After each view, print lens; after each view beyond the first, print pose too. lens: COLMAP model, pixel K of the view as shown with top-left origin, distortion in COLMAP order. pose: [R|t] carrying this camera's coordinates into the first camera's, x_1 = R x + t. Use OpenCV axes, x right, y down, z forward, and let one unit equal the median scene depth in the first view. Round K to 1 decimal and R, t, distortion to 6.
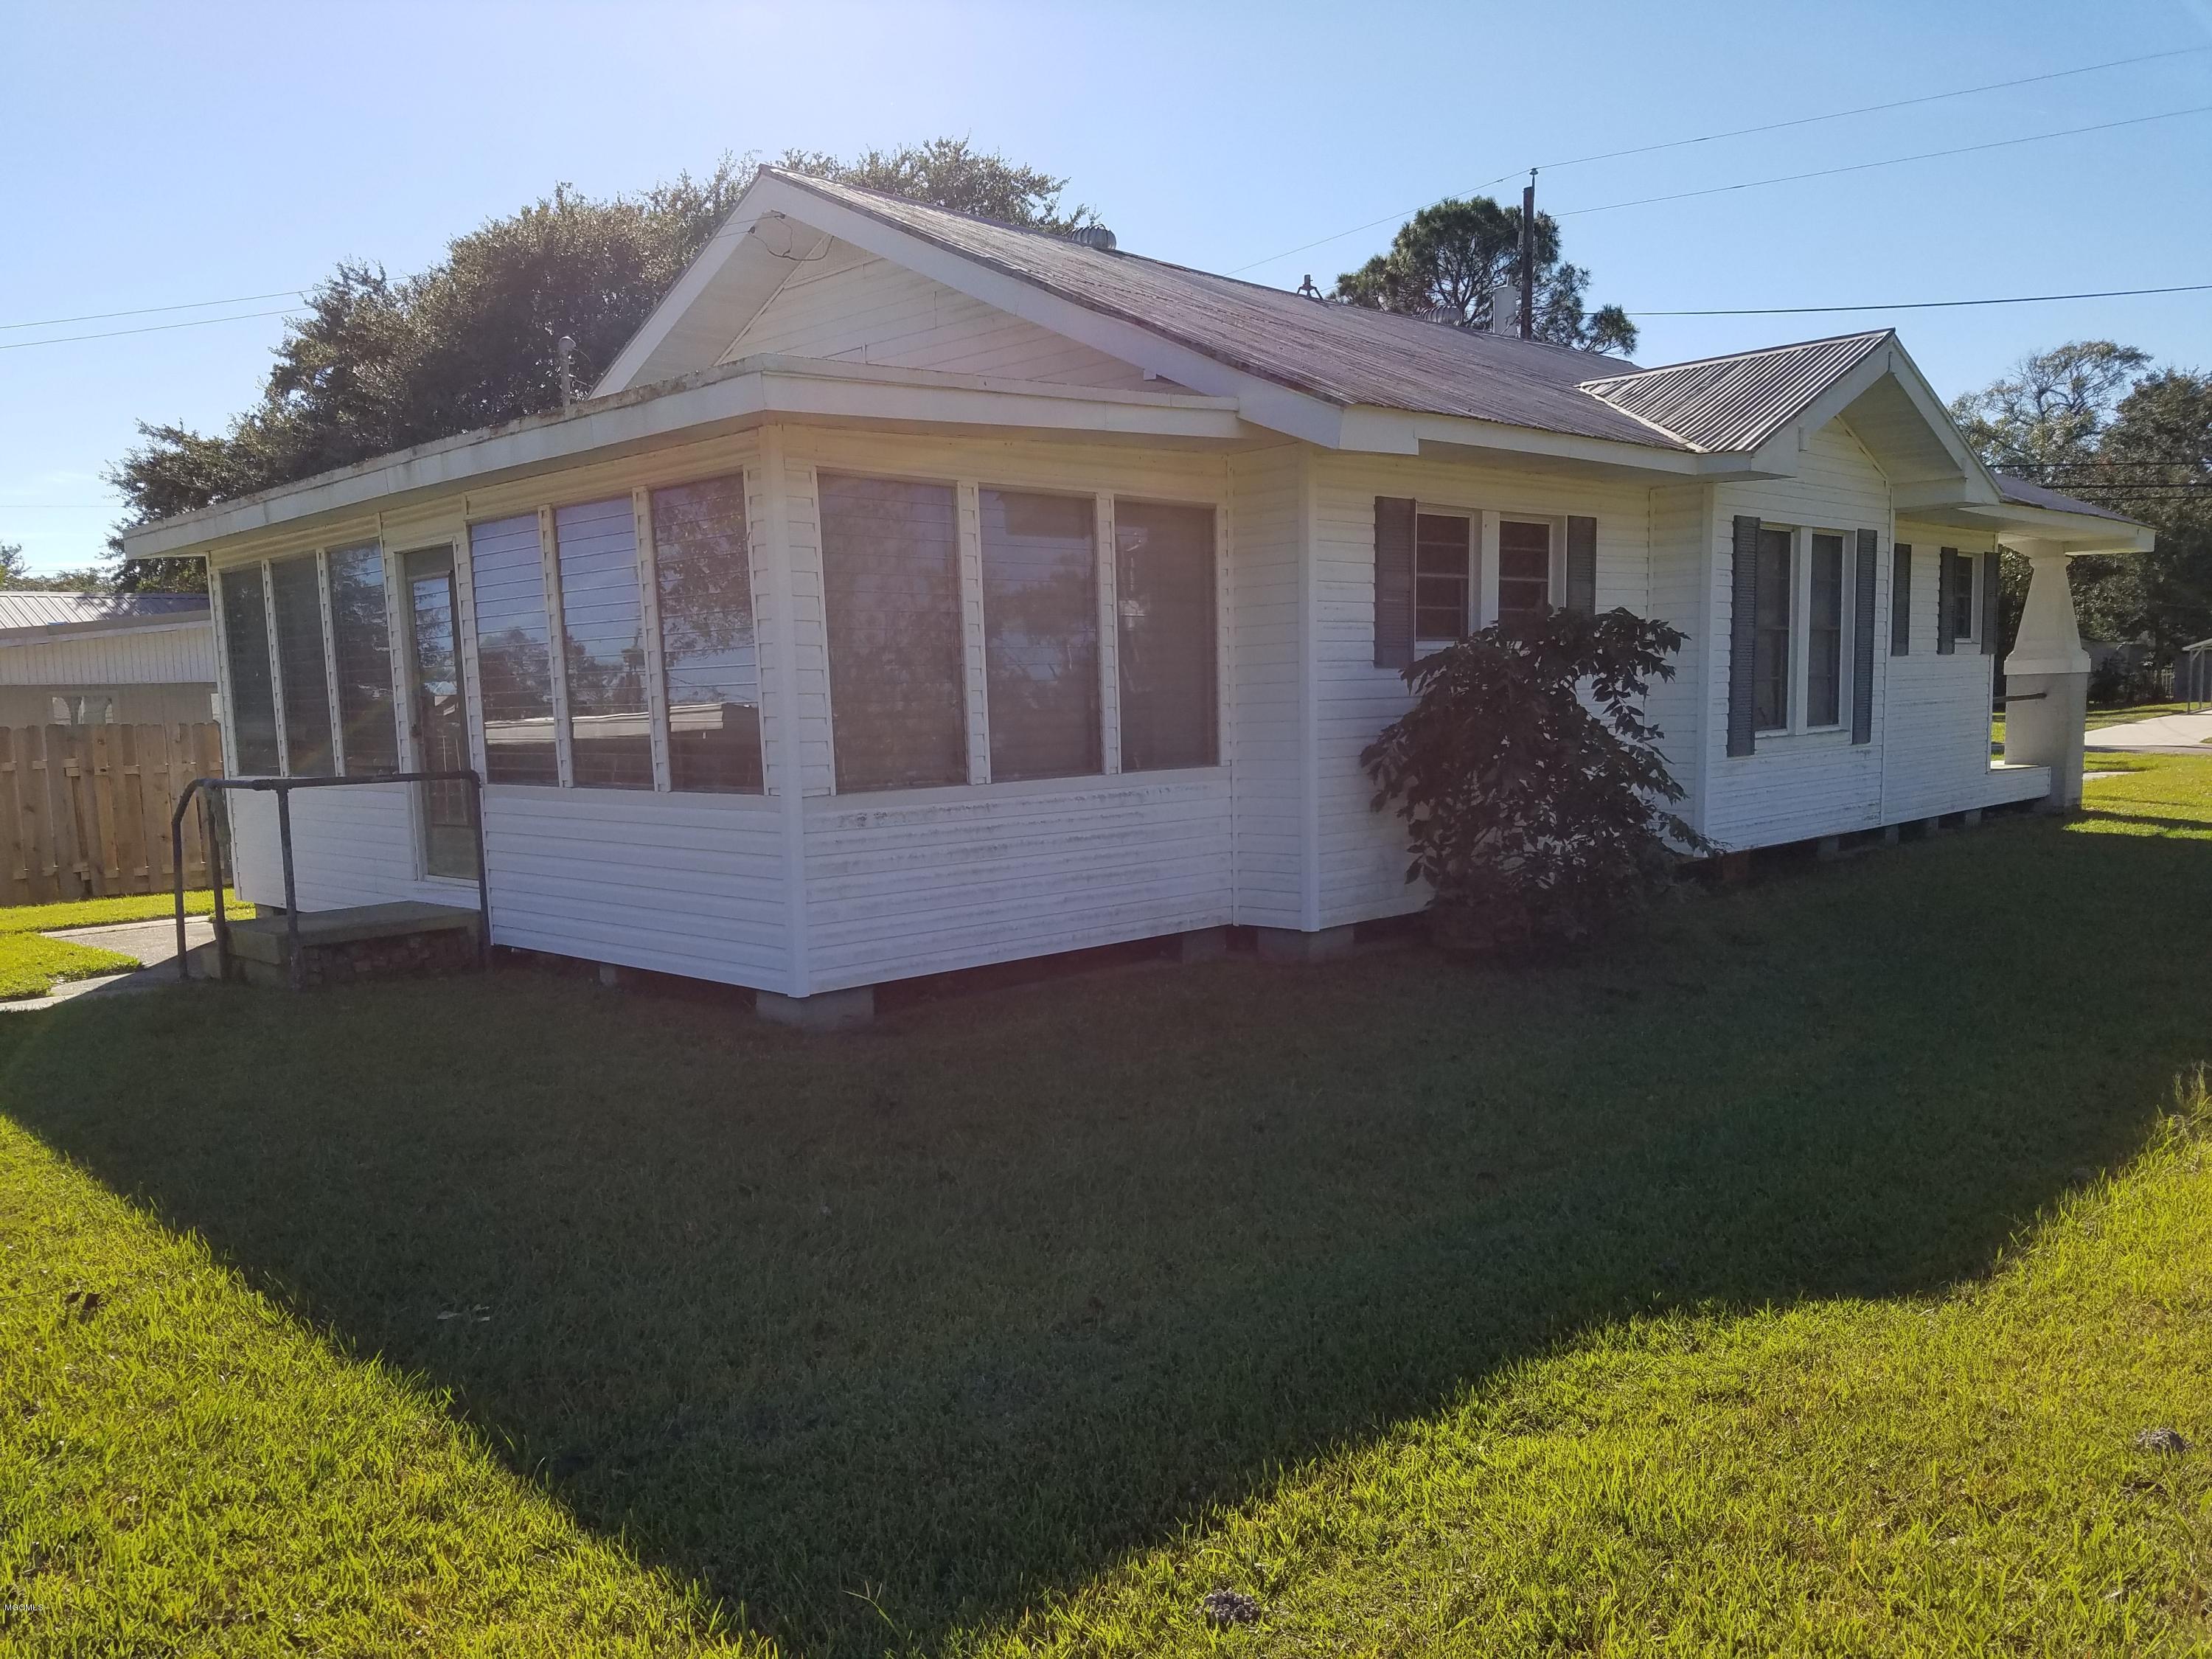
lens RADIAL K [[1716.3, 0, 1149.8], [0, 1716.3, 832.4], [0, 0, 1]] dist [0.091042, -0.198949]
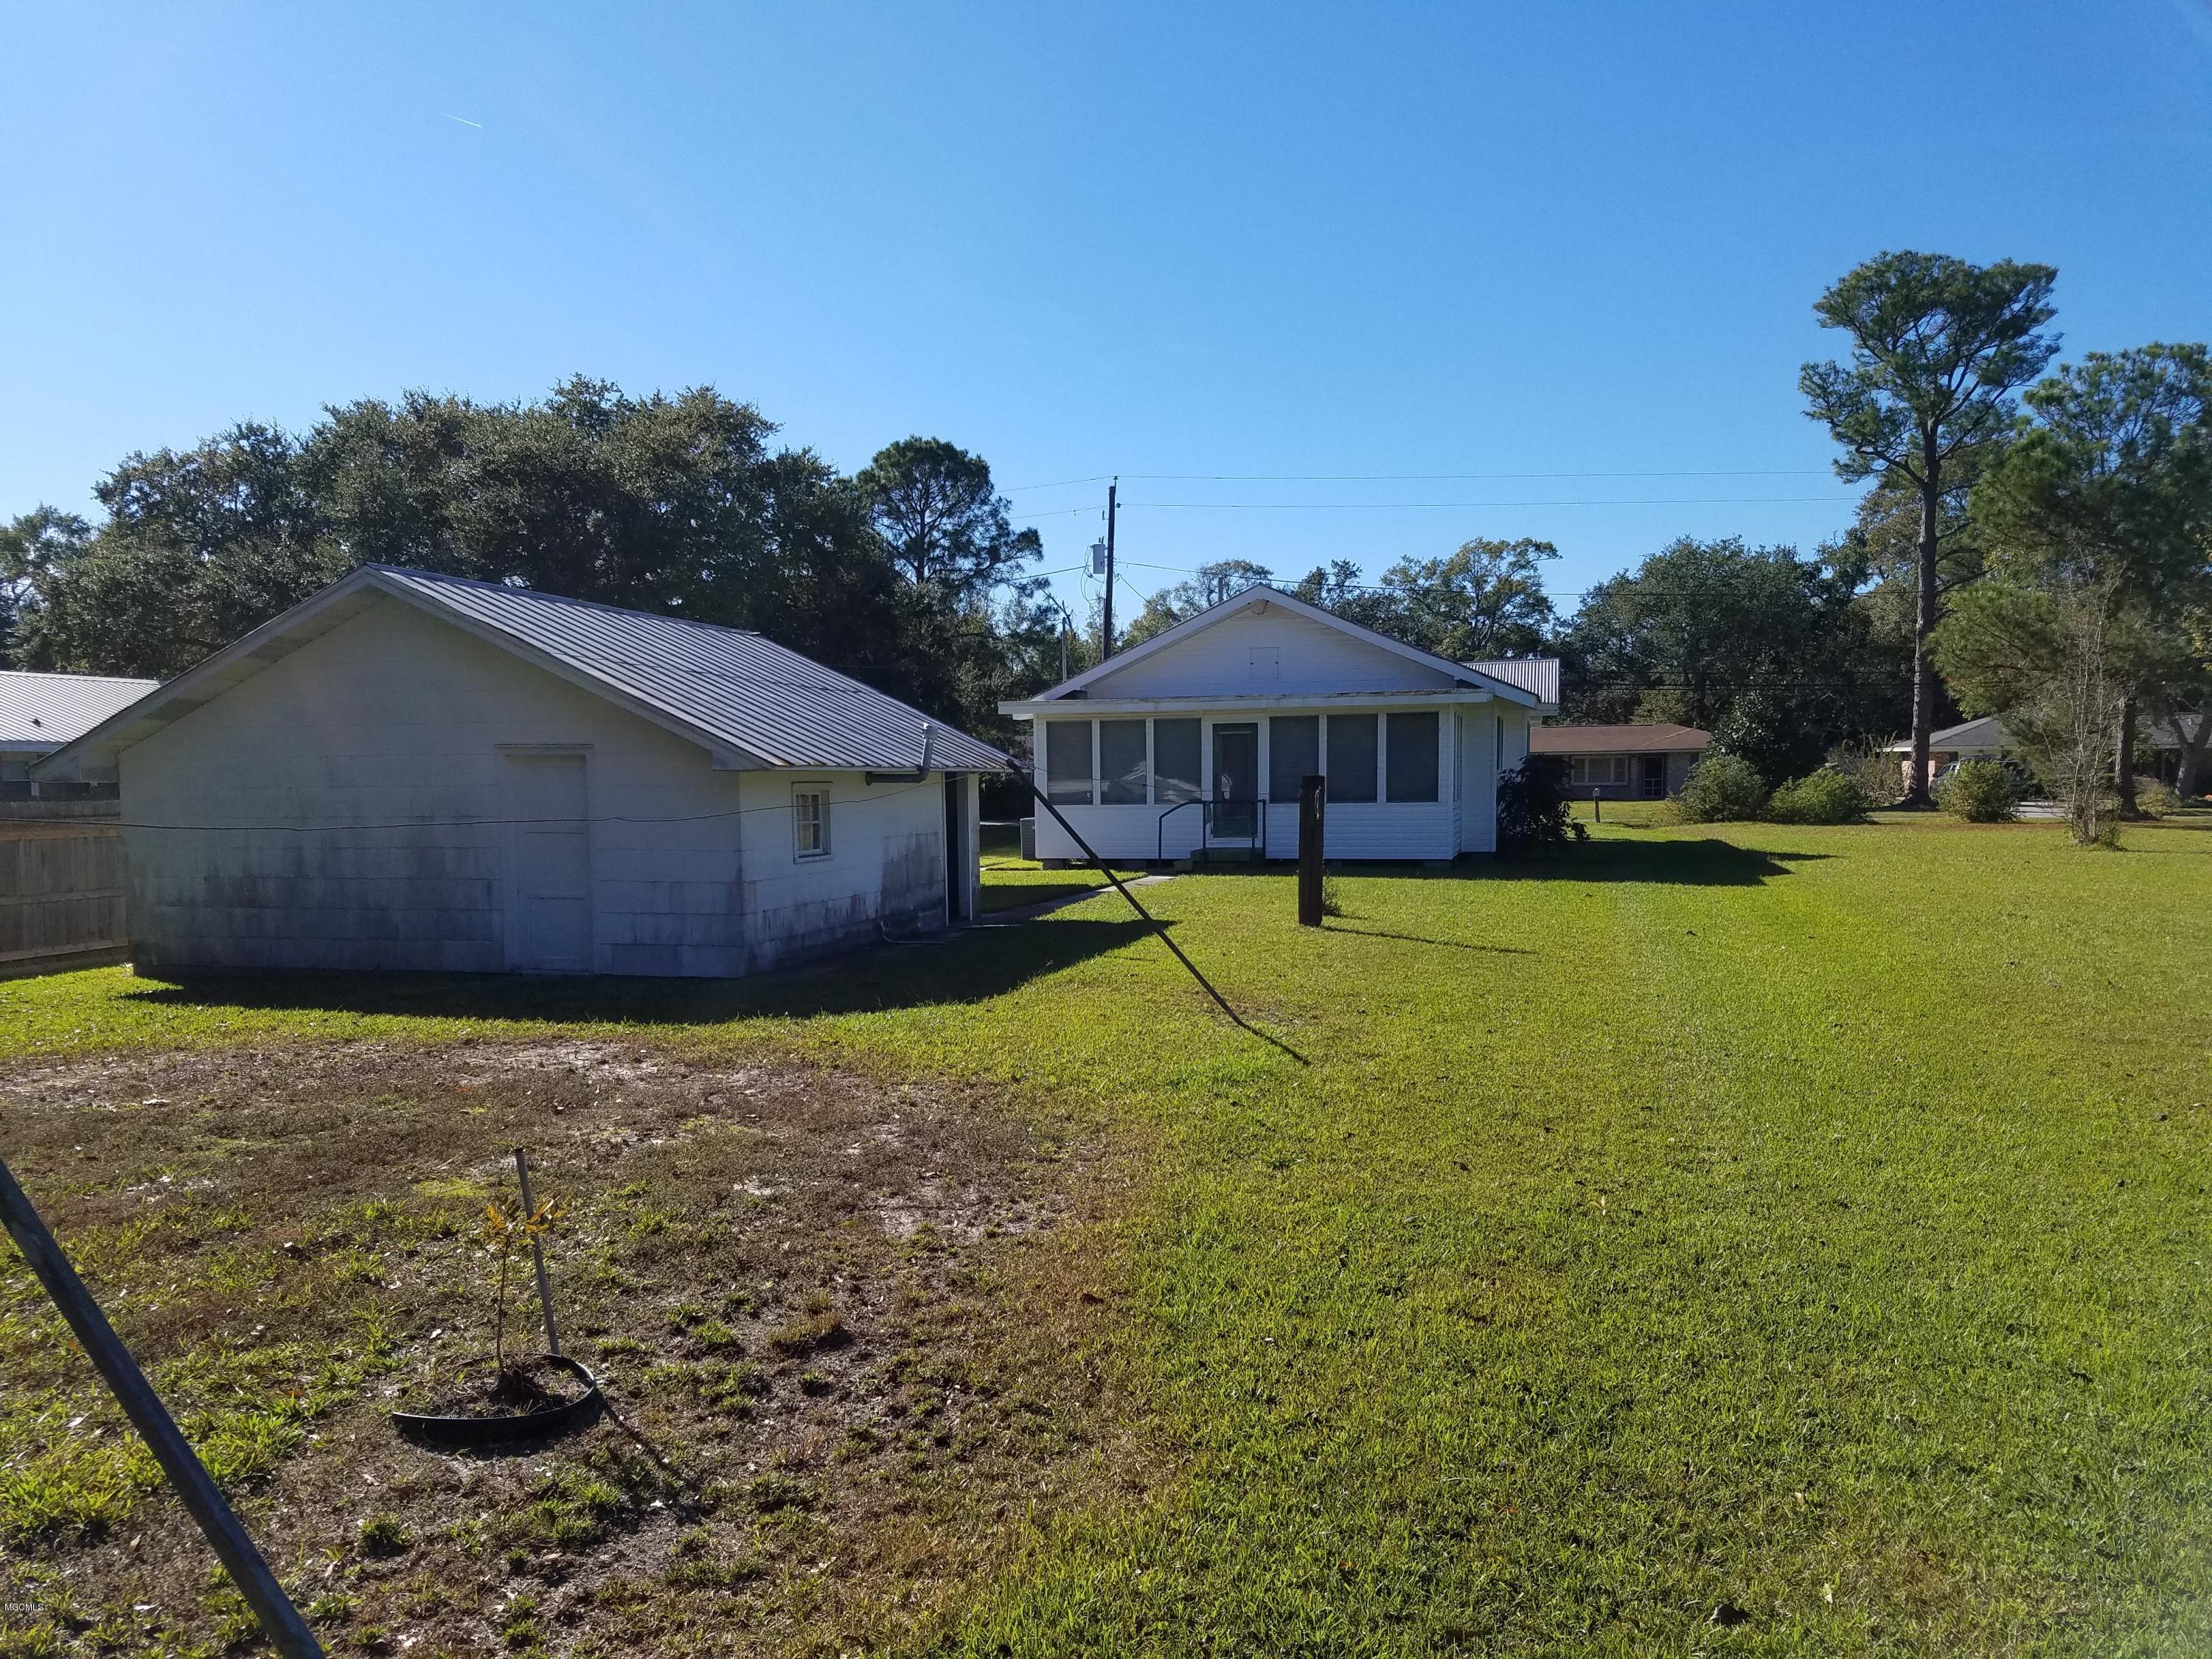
lens RADIAL K [[1664.2, 0, 1104.7], [0, 1664.2, 899.8], [0, 0, 1]] dist [0.224405, -0.394355]
pose [[0.860514, -0.018649, 0.509086, -0.414092], [0.027566, 0.999570, -0.009978, 0.031243], [-0.508681, 0.022620, 0.860658, -0.263871]]
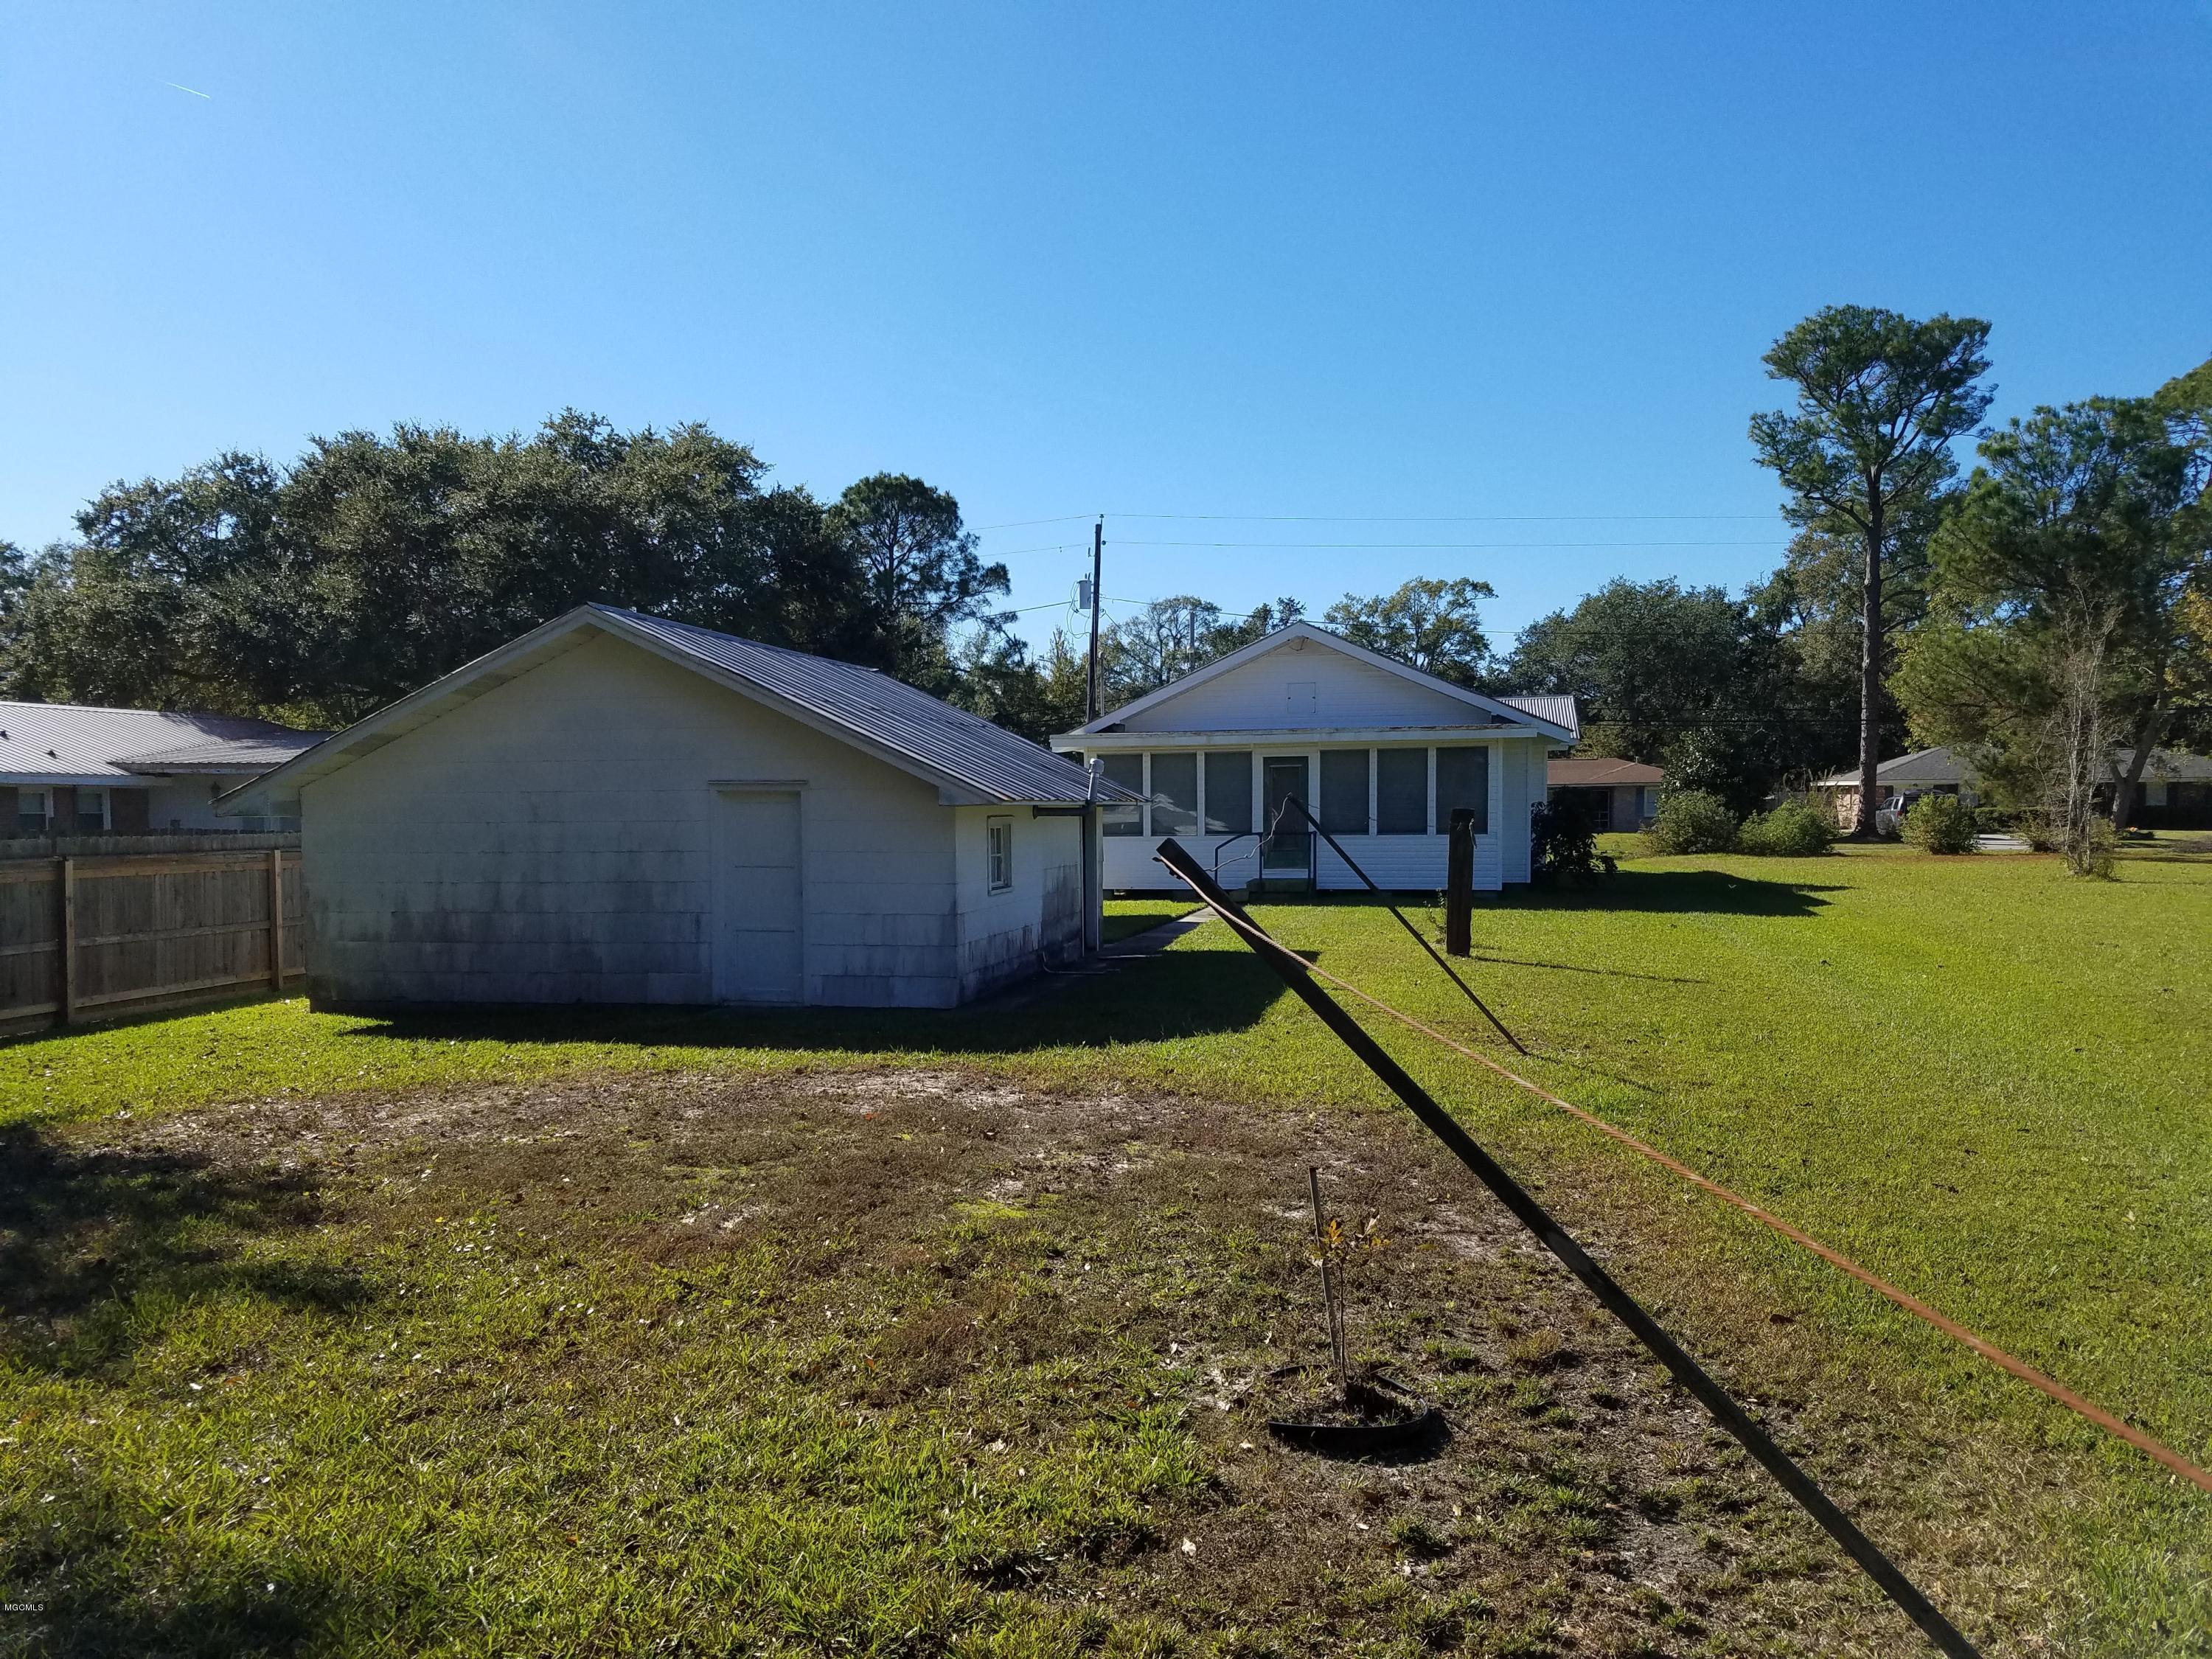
lens RADIAL K [[1658.9, 0, 1100.6], [0, 1658.9, 868.5], [0, 0, 1]] dist [0.260547, -0.495693]
pose [[0.833279, -0.000736, 0.552852, -0.458933], [0.030921, 0.998496, -0.045276, 0.029667], [-0.551987, 0.054822, 0.832048, -0.242268]]
